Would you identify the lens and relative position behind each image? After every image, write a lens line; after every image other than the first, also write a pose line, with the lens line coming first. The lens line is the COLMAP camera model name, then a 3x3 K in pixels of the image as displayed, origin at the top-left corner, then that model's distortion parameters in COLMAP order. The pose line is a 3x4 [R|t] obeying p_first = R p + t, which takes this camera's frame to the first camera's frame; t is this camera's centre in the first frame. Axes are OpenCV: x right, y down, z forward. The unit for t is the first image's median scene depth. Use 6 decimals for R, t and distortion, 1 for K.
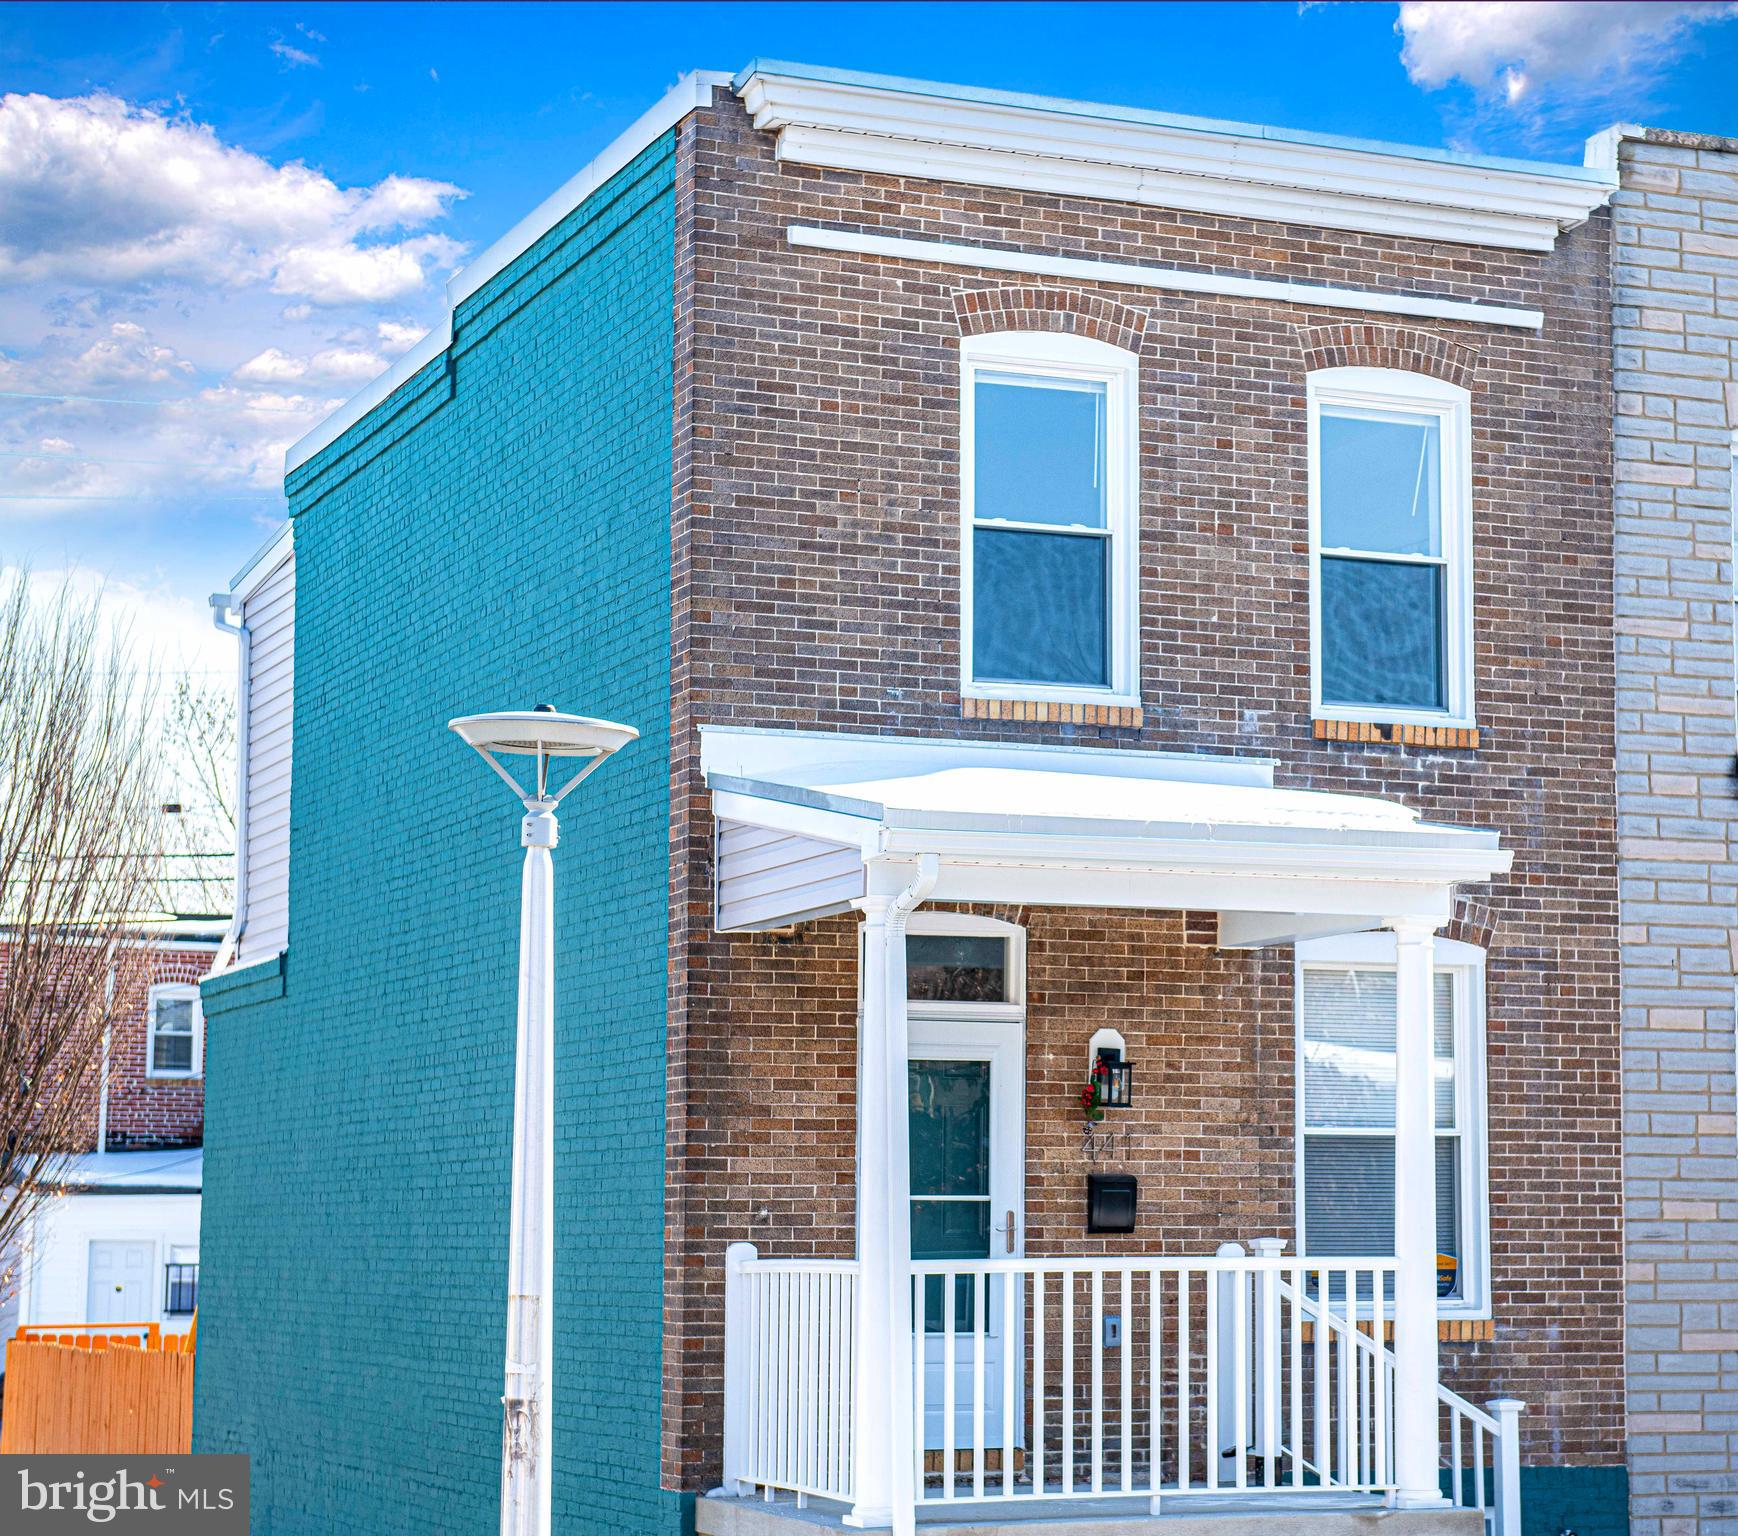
lens RADIAL K [[3697.6, 0, 871.9], [0, 3697.6, 772.6], [0, 0, 1]] dist [0.181430, 0.000000]
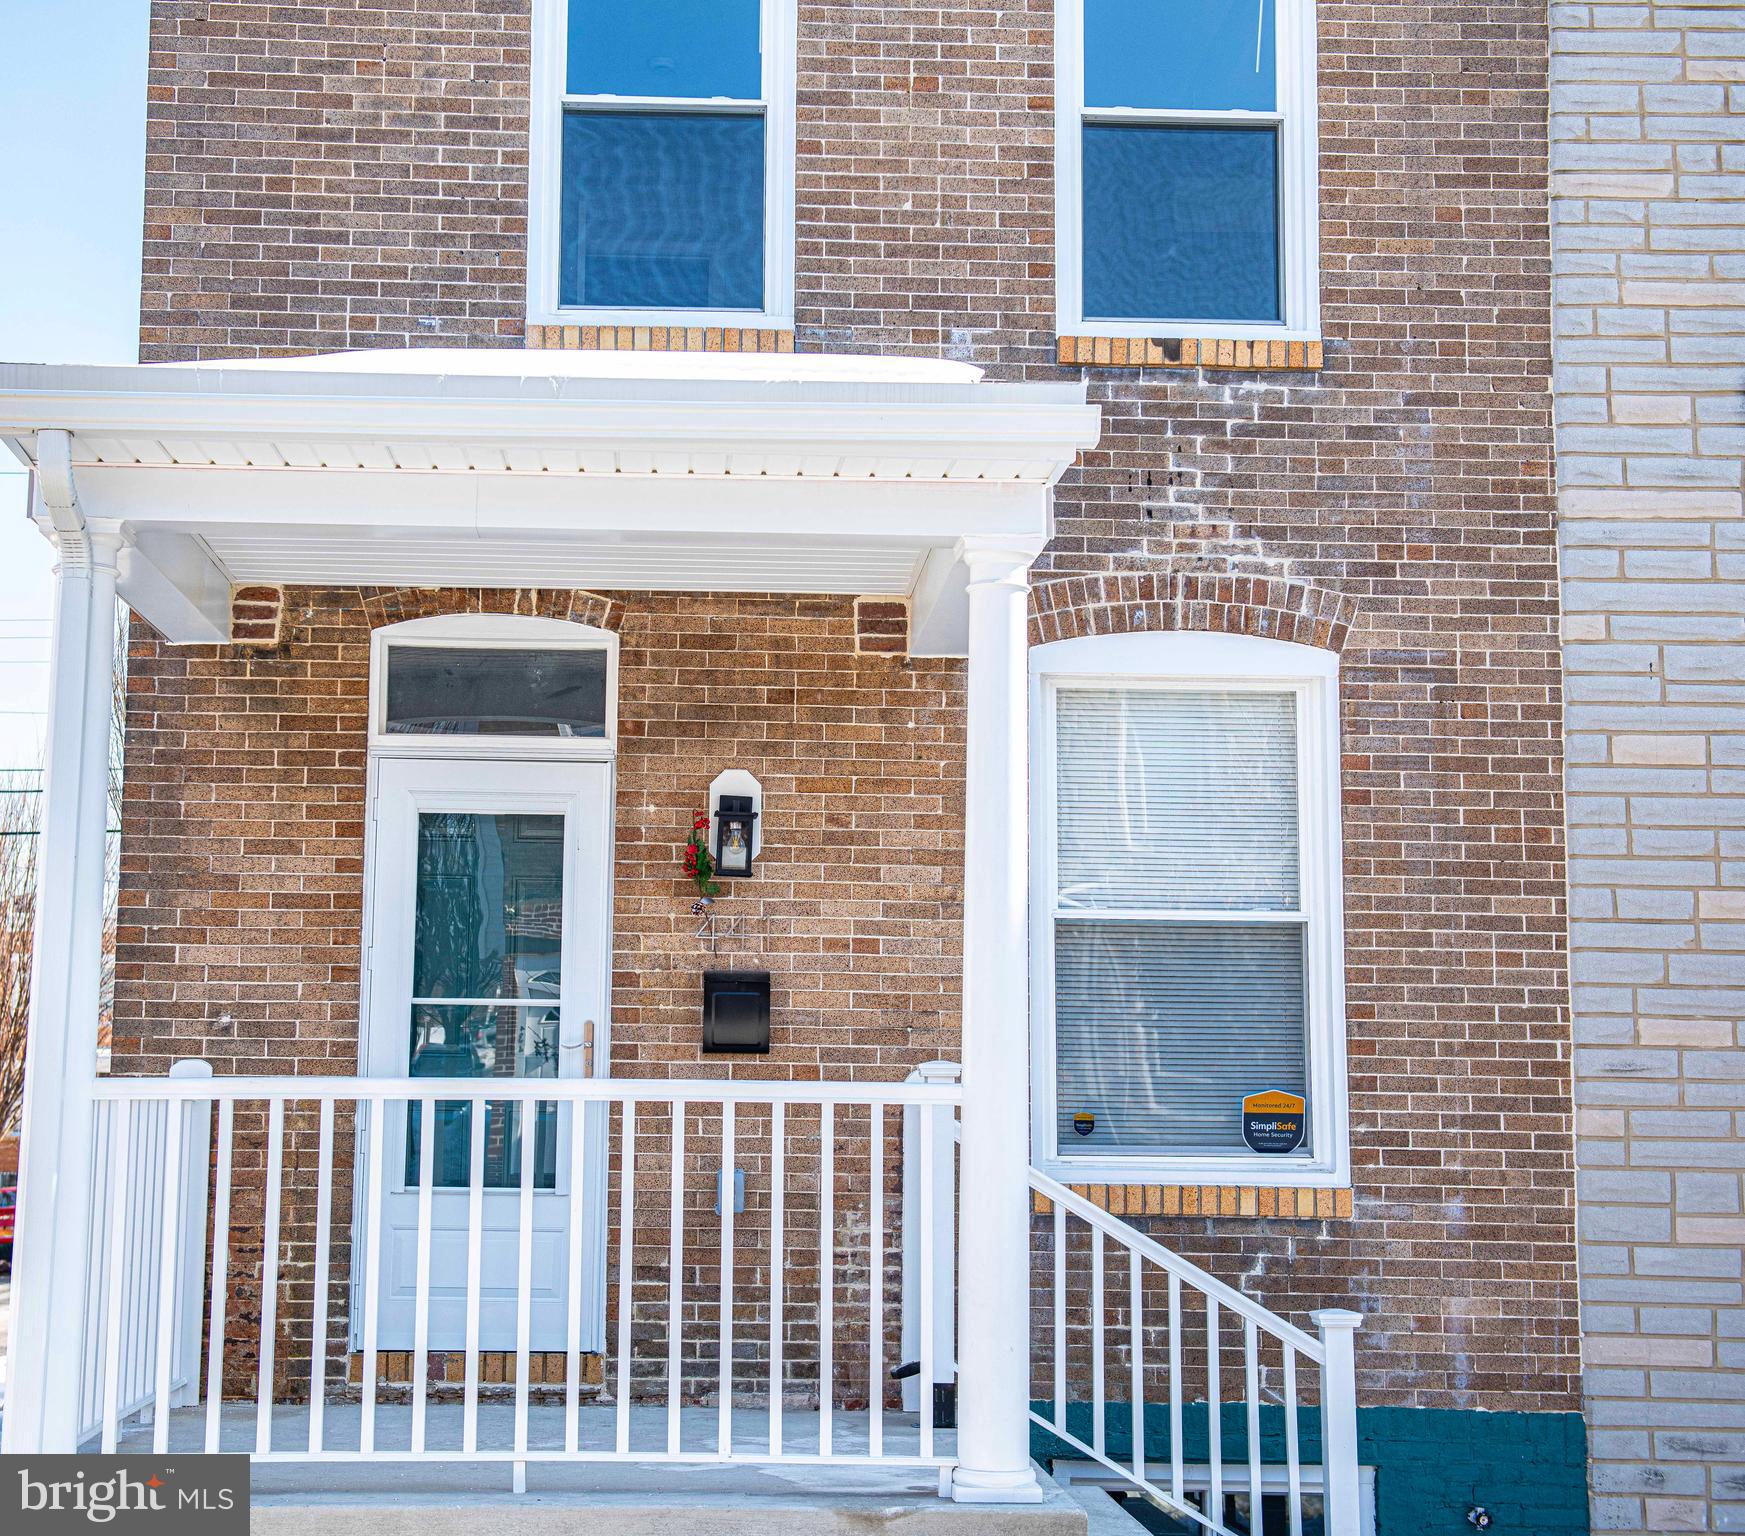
lens RADIAL K [[2257.5, 0, 871.3], [0, 2257.5, 759.0], [0, 0, 1]] dist [0.082964, 0.000000]
pose [[0.932659, -0.038558, -0.358693, 0.241206], [0.028050, 0.999013, -0.034455, 0.081498], [0.359668, 0.022073, 0.932819, 0.589085]]
